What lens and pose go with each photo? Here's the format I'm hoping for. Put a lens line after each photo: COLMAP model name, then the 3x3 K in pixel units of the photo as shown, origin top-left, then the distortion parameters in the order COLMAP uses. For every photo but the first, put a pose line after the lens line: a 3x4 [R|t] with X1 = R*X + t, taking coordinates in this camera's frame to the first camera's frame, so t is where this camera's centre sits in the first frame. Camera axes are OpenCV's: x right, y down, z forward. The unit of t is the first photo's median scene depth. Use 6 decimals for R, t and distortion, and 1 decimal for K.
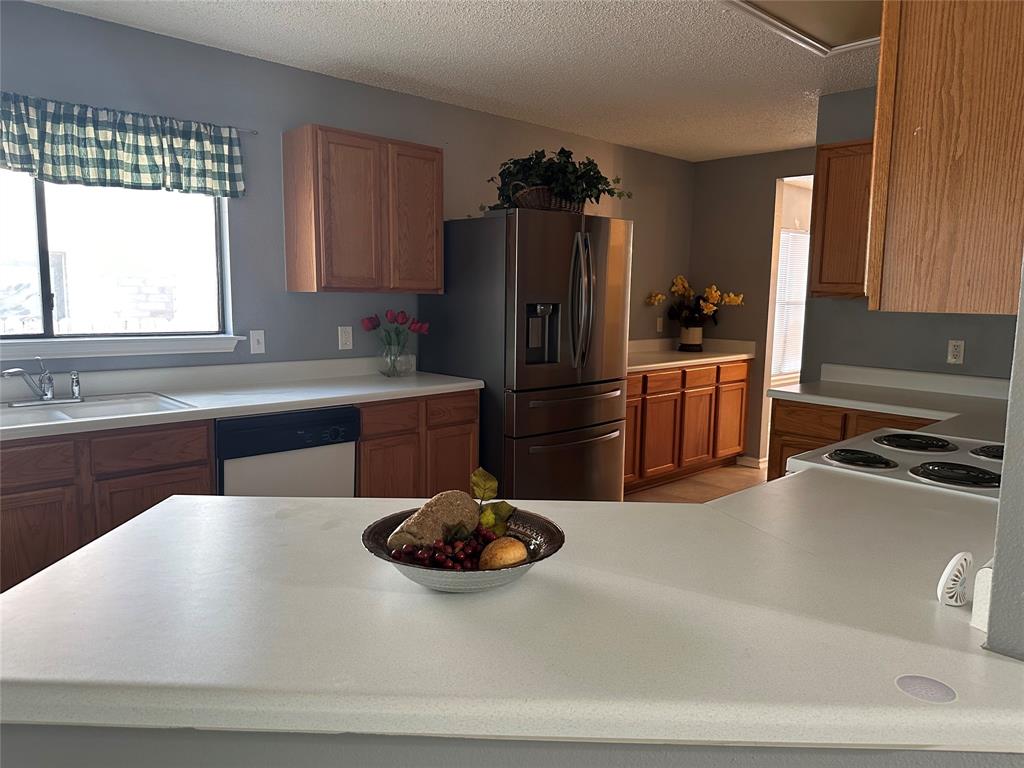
lens RADIAL K [[718.7, 0, 505.7], [0, 718.7, 384.7], [0, 0, 1]] dist [0.058637, -0.078667]
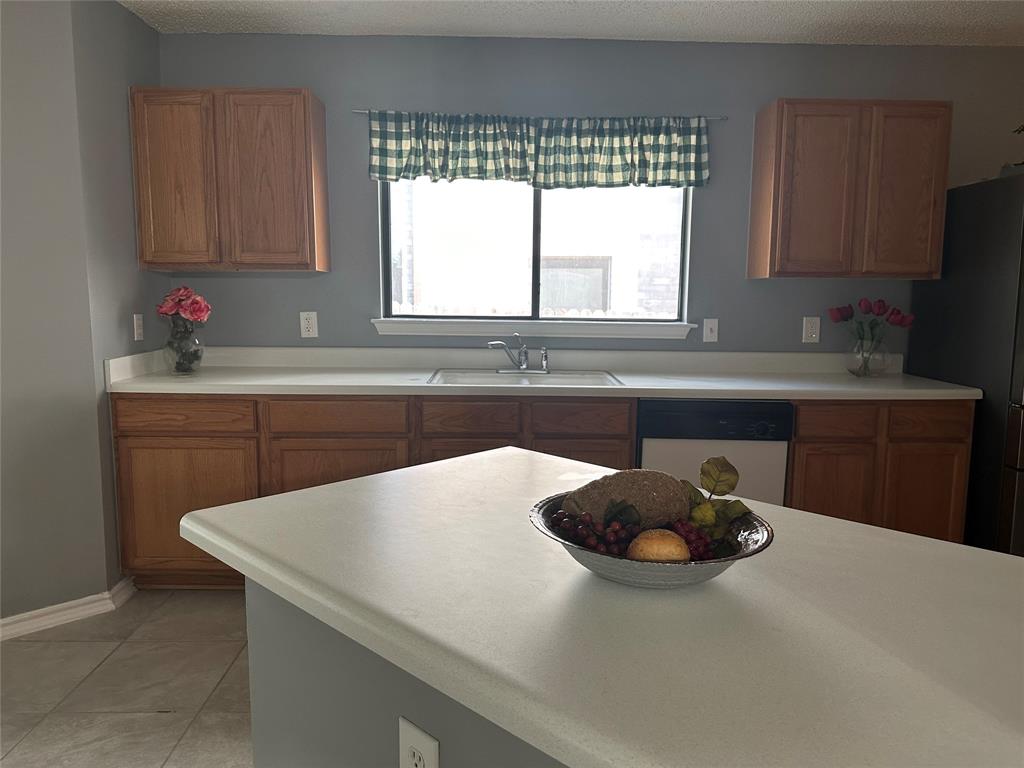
lens RADIAL K [[718.7, 0, 512.6], [0, 718.7, 386.7], [0, 0, 1]] dist [0.058637, -0.078667]
pose [[0.729714, 0.082412, -0.678767, 0.145063], [-0.085989, 0.995889, 0.028473, 0.013794], [0.678324, 0.037589, 0.733801, 0.092206]]
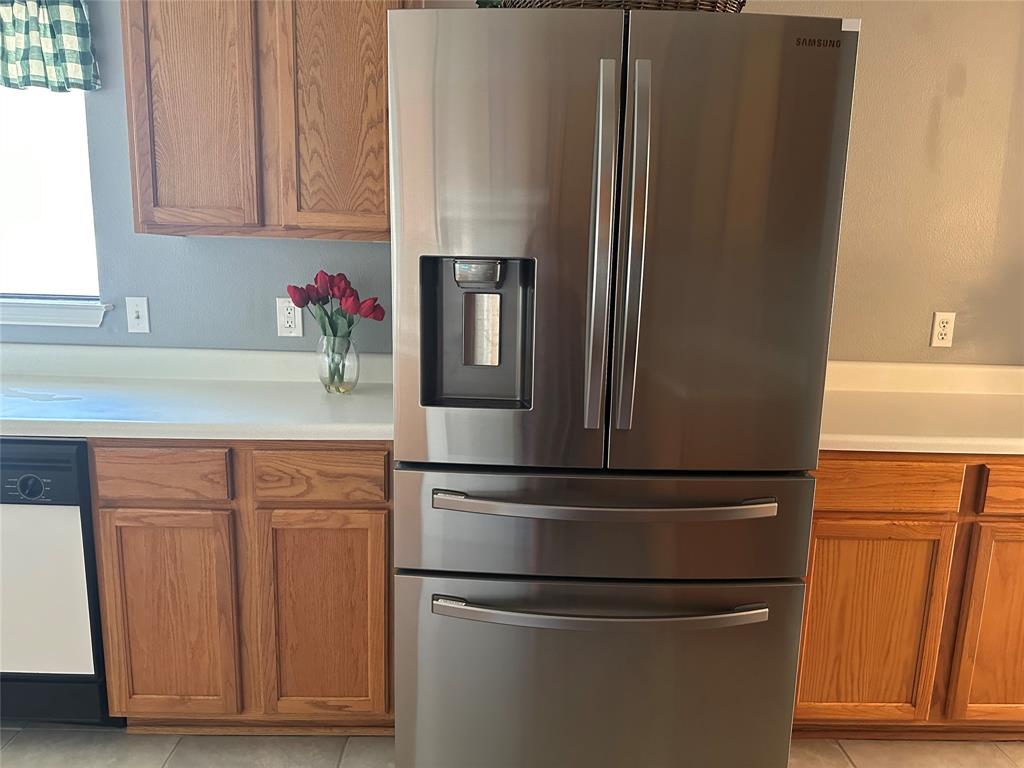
lens RADIAL K [[718.7, 0, 508.4], [0, 718.7, 391.8], [0, 0, 1]] dist [0.058637, -0.078667]
pose [[0.733699, 0.123894, -0.668084, 0.364512], [-0.101732, 0.992183, 0.072273, -0.074966], [0.671816, 0.014939, 0.740568, 0.774134]]
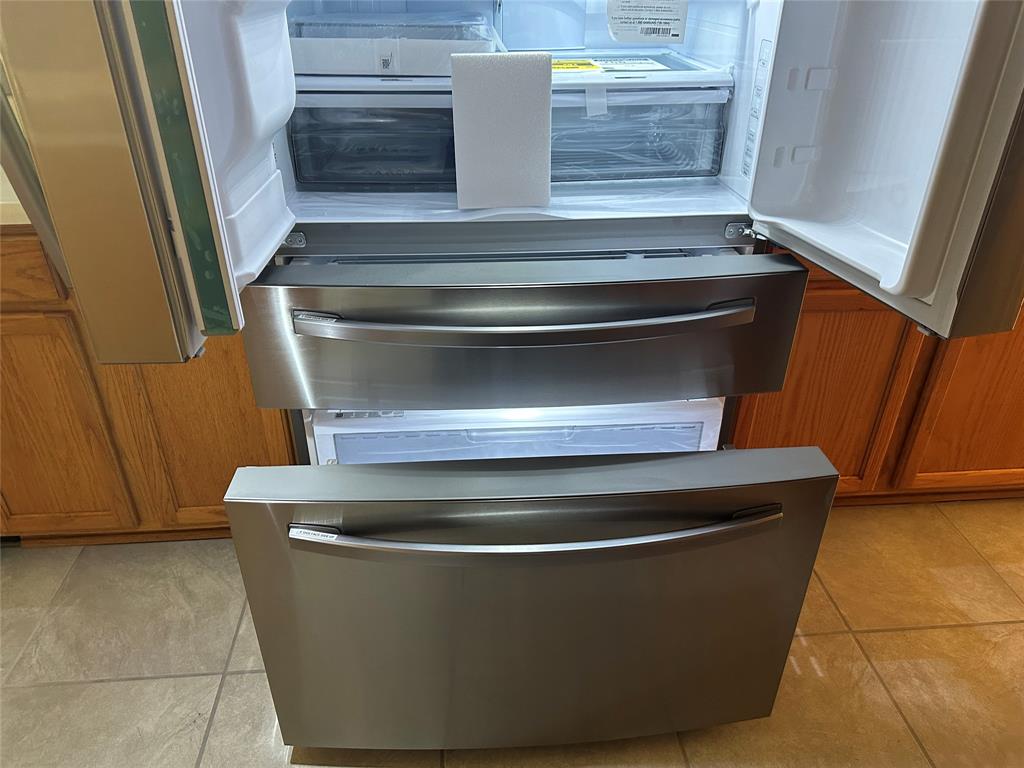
lens RADIAL K [[718.7, 0, 509.5], [0, 718.7, 383.0], [0, 0, 1]] dist [0.058637, -0.078667]
pose [[0.778288, 0.310934, -0.545515, 0.318664], [-0.078671, 0.910225, 0.406572, -0.085800], [0.622959, -0.273514, 0.732879, 0.869850]]
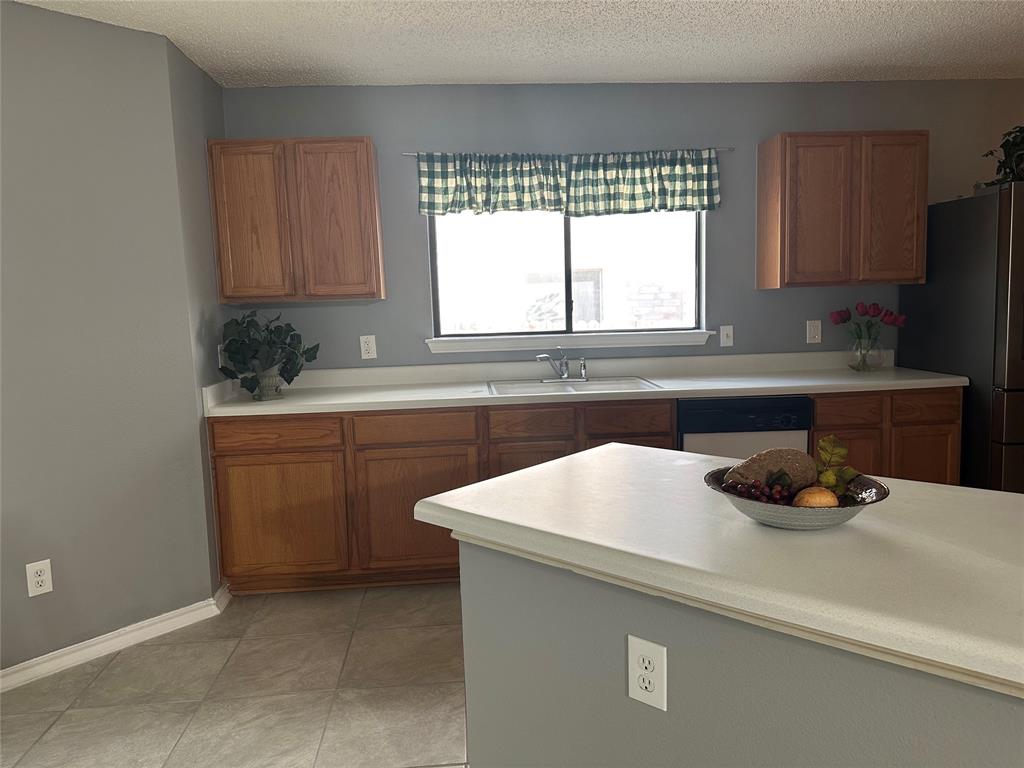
lens RADIAL K [[718.7, 0, 509.5], [0, 718.7, 385.4], [0, 0, 1]] dist [0.058637, -0.078667]
pose [[0.766706, 0.037161, -0.640922, 0.124329], [-0.039256, 0.999169, 0.010972, 0.019023], [0.640798, 0.016748, 0.767527, -0.076653]]
